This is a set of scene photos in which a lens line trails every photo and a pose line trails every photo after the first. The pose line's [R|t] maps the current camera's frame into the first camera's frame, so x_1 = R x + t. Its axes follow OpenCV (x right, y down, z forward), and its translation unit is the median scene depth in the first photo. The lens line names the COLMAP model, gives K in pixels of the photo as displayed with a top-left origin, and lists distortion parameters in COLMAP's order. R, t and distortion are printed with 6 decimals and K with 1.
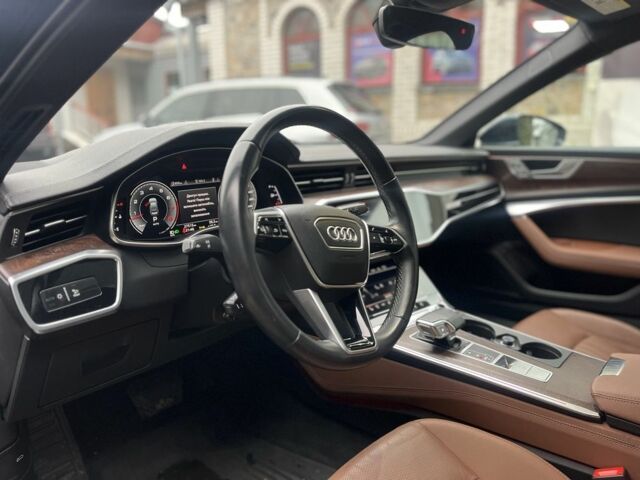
lens RADIAL K [[471.5, 0, 309.3], [0, 471.5, 240.4], [0, 0, 1]] dist [0.001911, -0.001106]
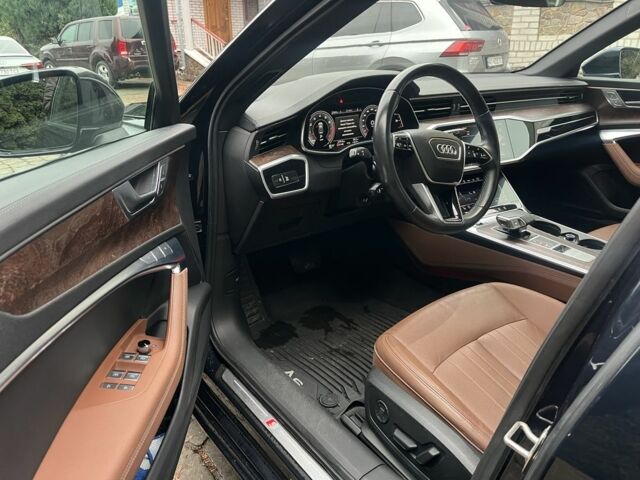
lens RADIAL K [[471.5, 0, 309.3], [0, 471.5, 240.4], [0, 0, 1]] dist [0.001911, -0.001106]
pose [[0.977911, 0.068944, -0.197323, -0.037542], [-0.034740, 0.984515, 0.171823, 0.024373], [0.206114, -0.161173, 0.965163, -0.524389]]
